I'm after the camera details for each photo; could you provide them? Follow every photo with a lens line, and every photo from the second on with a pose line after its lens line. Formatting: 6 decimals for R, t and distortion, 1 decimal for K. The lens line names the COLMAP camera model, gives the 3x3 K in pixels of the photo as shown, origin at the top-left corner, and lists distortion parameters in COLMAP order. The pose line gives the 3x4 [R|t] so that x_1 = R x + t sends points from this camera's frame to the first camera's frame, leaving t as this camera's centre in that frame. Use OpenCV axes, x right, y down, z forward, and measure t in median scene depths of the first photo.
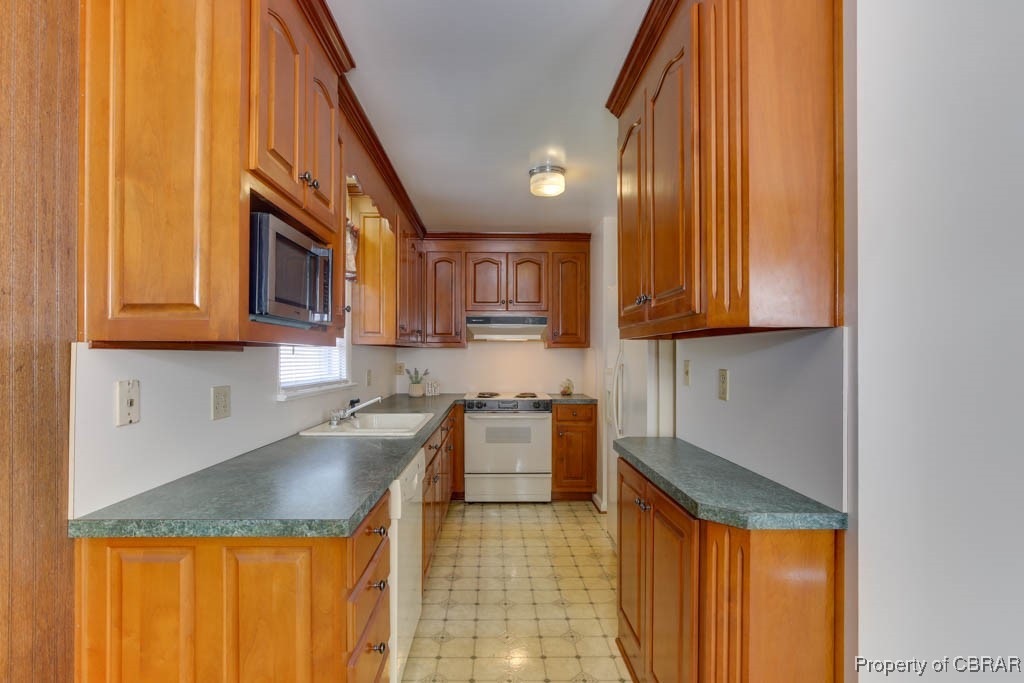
lens RADIAL K [[477.5, 0, 507.4], [0, 477.5, 338.4], [0, 0, 1]] dist [-0.014546, 0.011042]
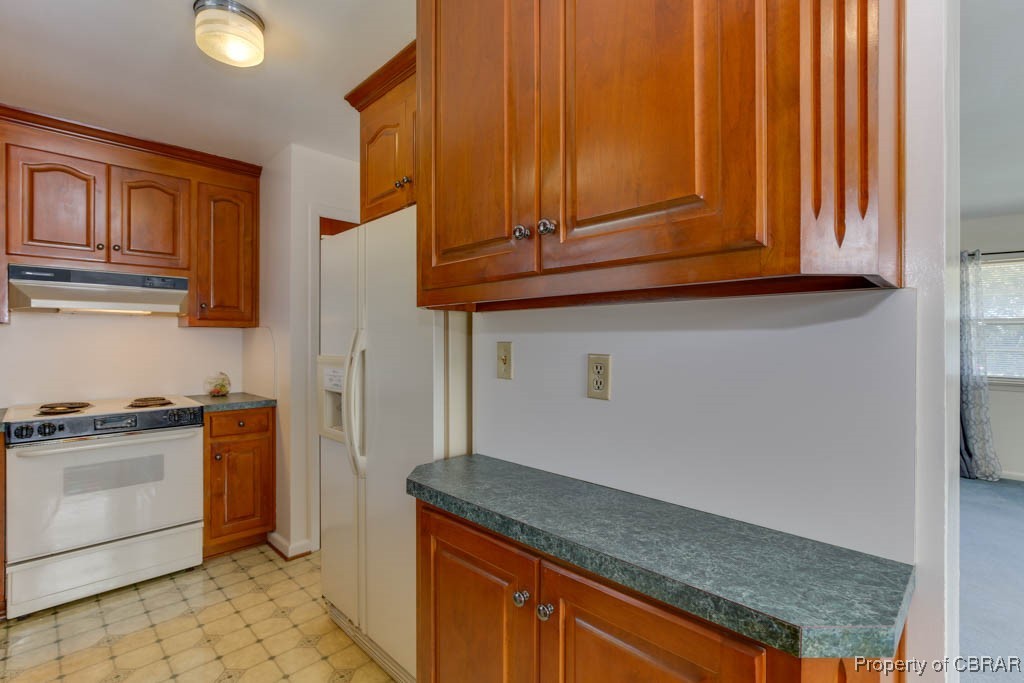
lens RADIAL K [[477.5, 0, 507.4], [0, 477.5, 338.4], [0, 0, 1]] dist [-0.014546, 0.011042]
pose [[0.730390, 0.001279, 0.683029, -0.045415], [-0.022548, 0.999498, 0.022240, 0.012891], [-0.682658, -0.031645, 0.730052, 0.251309]]
